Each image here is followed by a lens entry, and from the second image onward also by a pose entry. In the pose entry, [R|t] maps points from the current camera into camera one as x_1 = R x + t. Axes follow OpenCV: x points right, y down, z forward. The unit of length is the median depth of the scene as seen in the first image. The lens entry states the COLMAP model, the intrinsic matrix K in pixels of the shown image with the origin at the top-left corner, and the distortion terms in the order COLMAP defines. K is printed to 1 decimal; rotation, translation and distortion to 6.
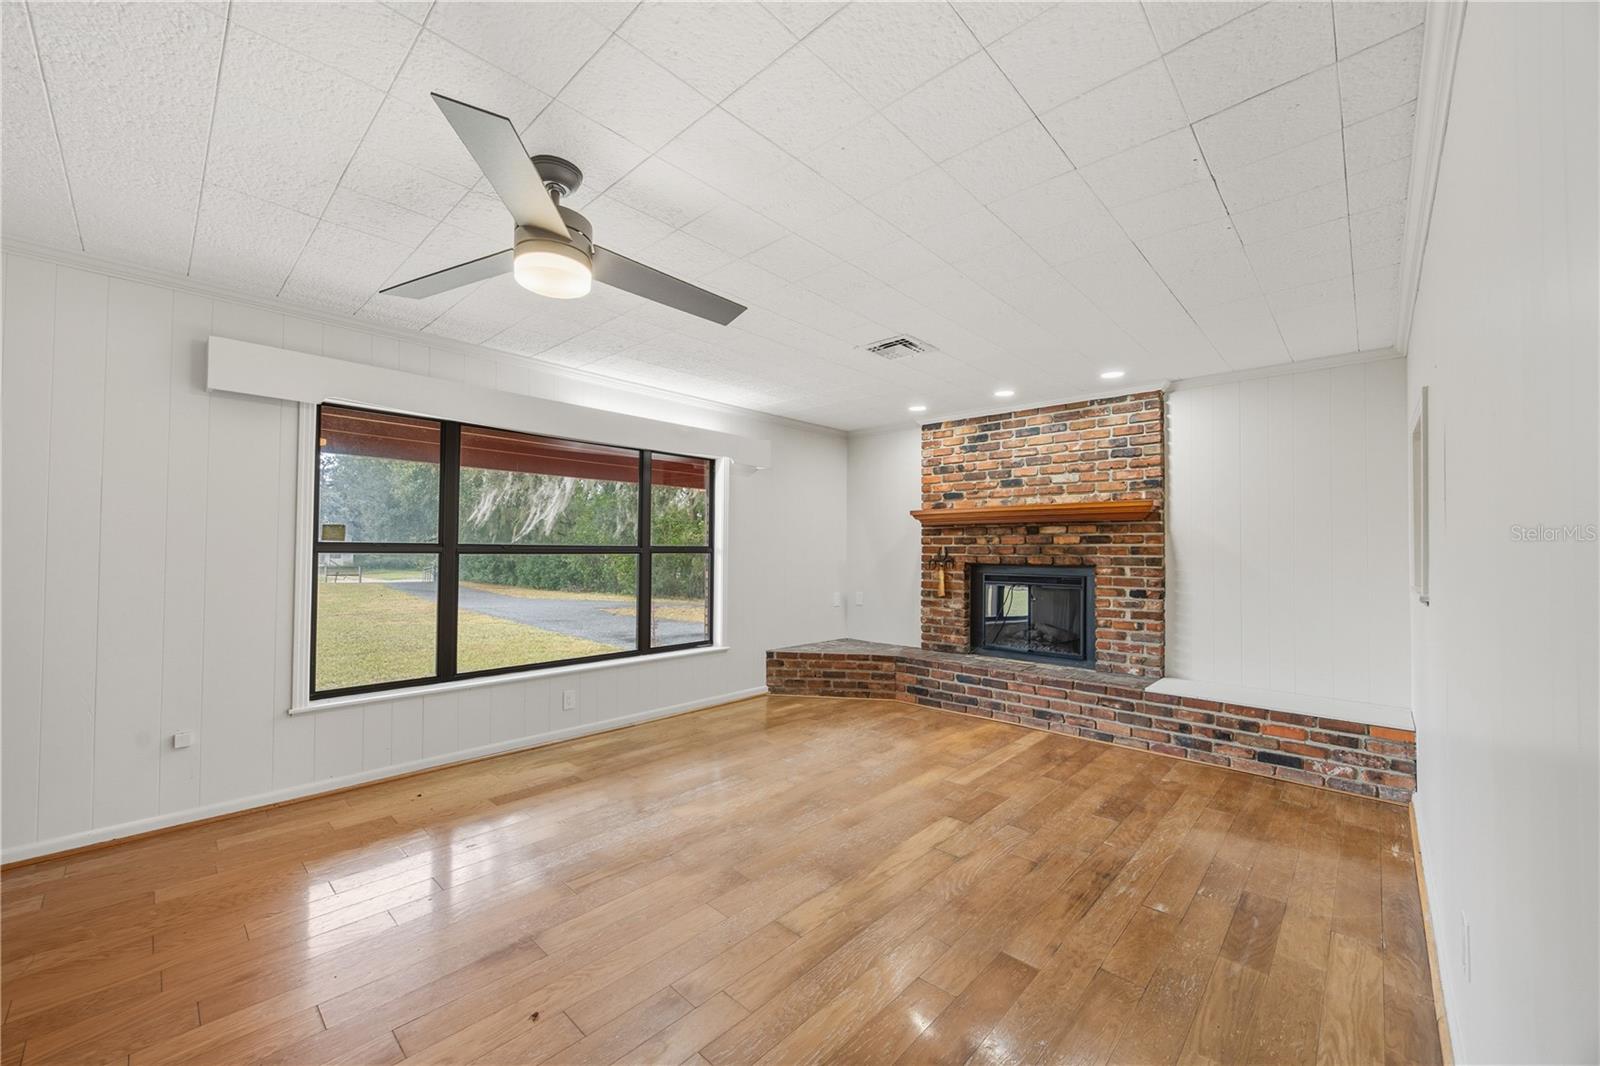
lens RADIAL K [[616.4, 0, 800.7], [0, 616.4, 542.5], [0, 0, 1]] dist [0.003388, -0.001021]
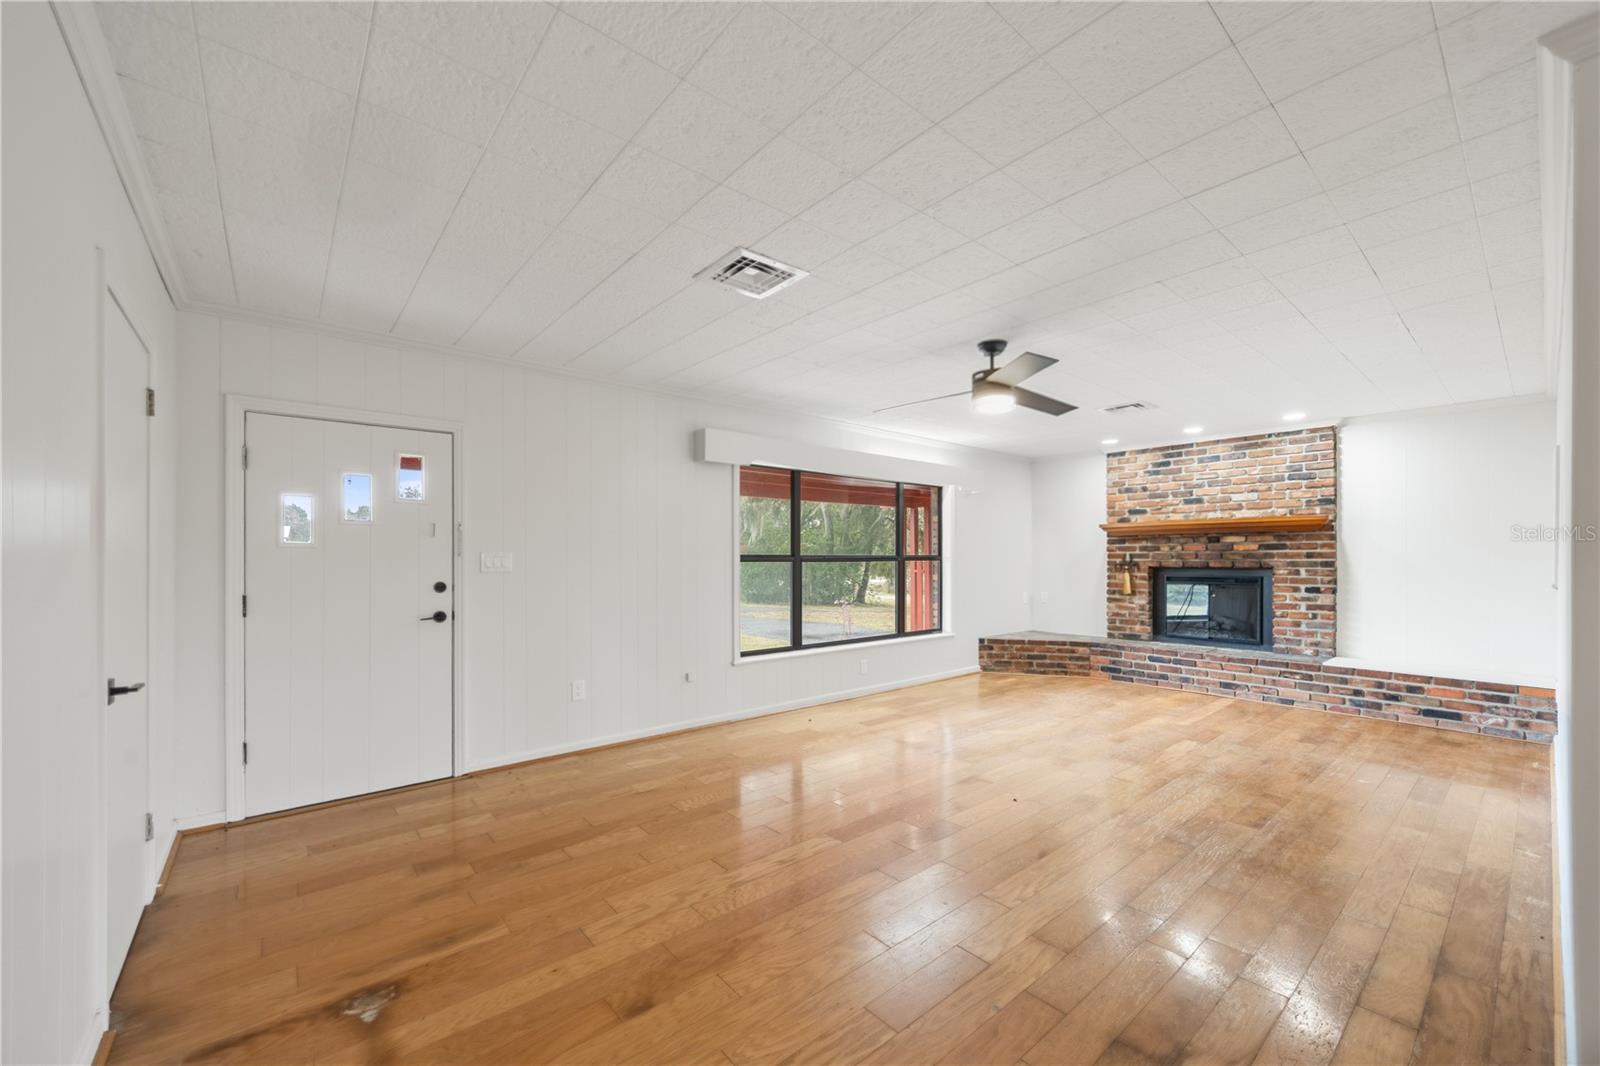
lens RADIAL K [[616.4, 0, 807.6], [0, 616.4, 562.2], [0, 0, 1]] dist [0.003388, -0.001021]
pose [[0.991927, -0.007419, -0.126595, -0.302425], [0.010006, 0.999754, 0.019810, -0.007994], [0.126417, -0.020917, 0.991757, -0.359267]]
